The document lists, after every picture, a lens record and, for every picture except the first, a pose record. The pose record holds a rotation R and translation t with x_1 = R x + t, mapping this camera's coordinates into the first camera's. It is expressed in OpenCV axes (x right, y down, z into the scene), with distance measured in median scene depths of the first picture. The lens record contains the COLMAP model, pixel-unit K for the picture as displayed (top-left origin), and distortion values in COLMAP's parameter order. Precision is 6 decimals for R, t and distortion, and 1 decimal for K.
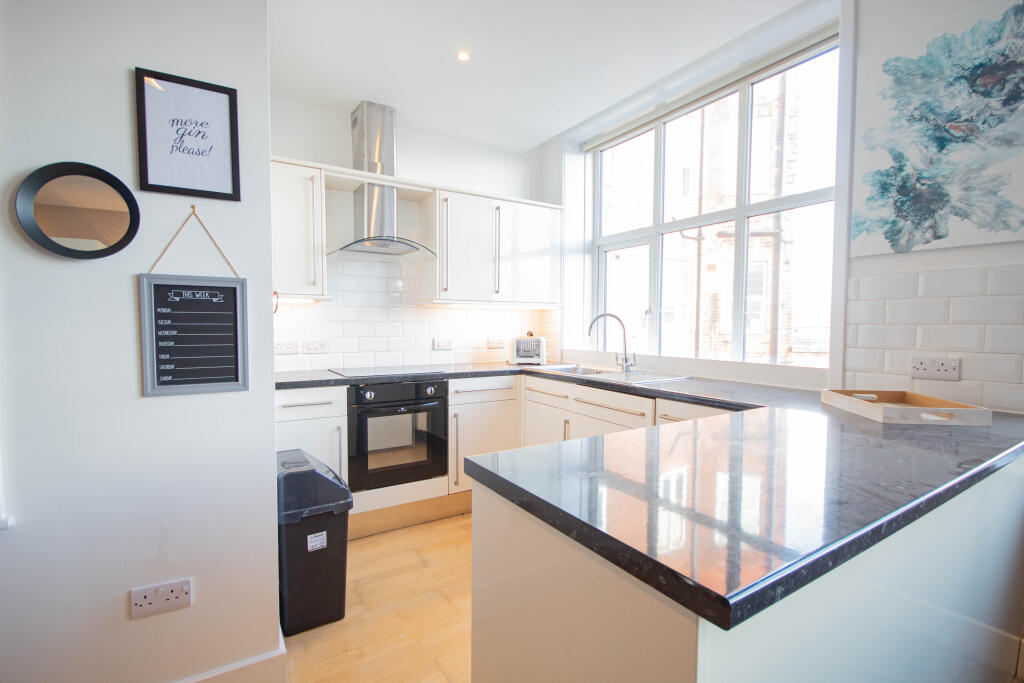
lens RADIAL K [[477.4, 0, 509.8], [0, 477.4, 344.0], [0, 0, 1]] dist [-0.005773, -0.002009]
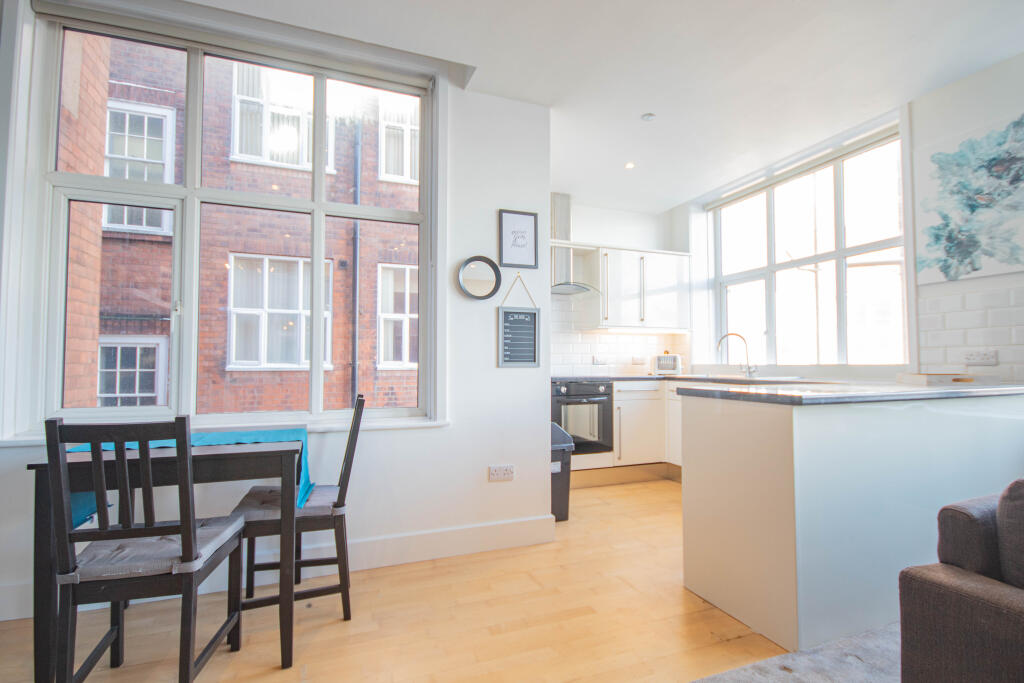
lens RADIAL K [[477.4, 0, 514.7], [0, 477.4, 343.0], [0, 0, 1]] dist [-0.005773, -0.002009]
pose [[0.980549, -0.014219, -0.195758, -0.147586], [-0.002022, 0.996588, -0.082517, 0.084249], [0.196264, 0.081308, 0.977174, -0.465175]]
